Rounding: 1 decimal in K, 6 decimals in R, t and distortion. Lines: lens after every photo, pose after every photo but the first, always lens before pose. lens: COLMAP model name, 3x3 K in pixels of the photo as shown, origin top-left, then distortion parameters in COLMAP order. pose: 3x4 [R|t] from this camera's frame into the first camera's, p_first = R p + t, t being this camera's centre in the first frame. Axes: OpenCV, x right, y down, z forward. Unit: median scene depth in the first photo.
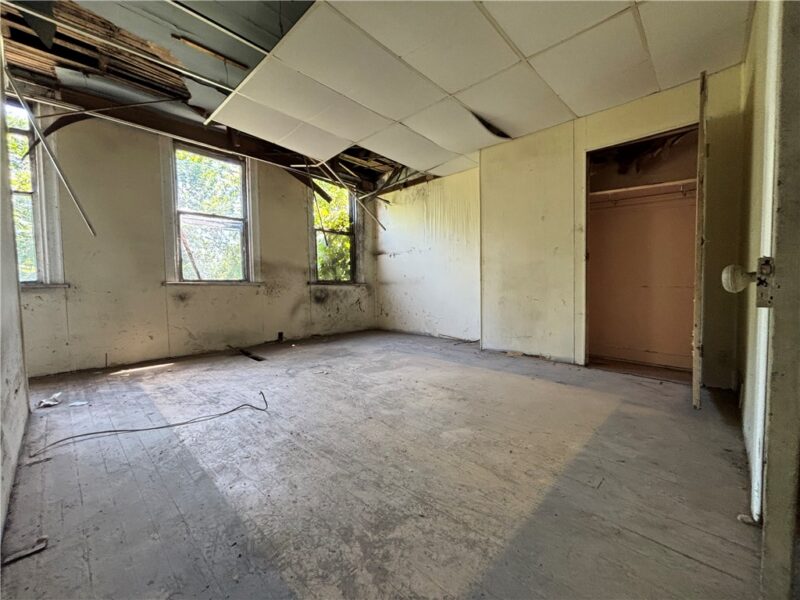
lens RADIAL K [[323.7, 0, 398.2], [0, 323.7, 297.8], [0, 0, 1]] dist [0.010080, -0.000523]
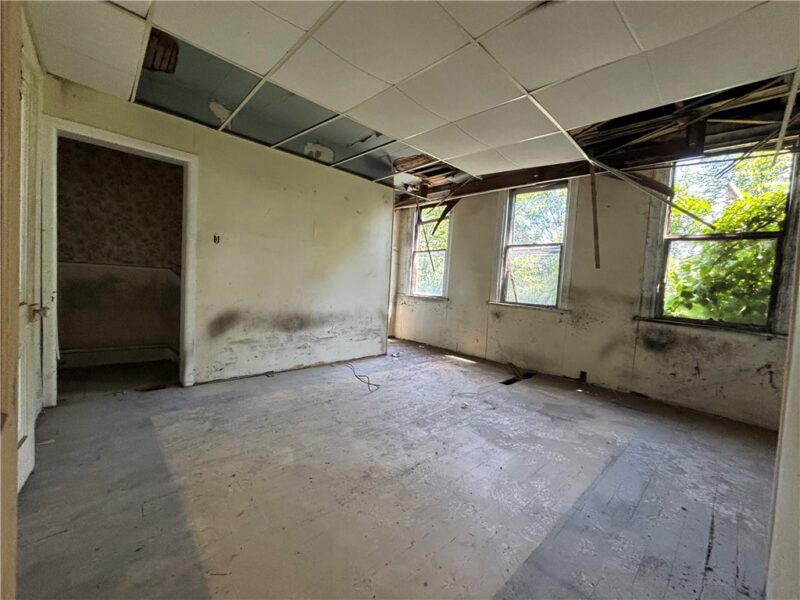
lens RADIAL K [[323.7, 0, 398.2], [0, 323.7, 297.8], [0, 0, 1]] dist [0.010080, -0.000523]
pose [[-0.053725, 0.058453, -0.996843, 0.735139], [-0.100751, 0.992874, 0.063651, -0.132305], [0.993460, 0.103852, -0.047453, 0.825514]]
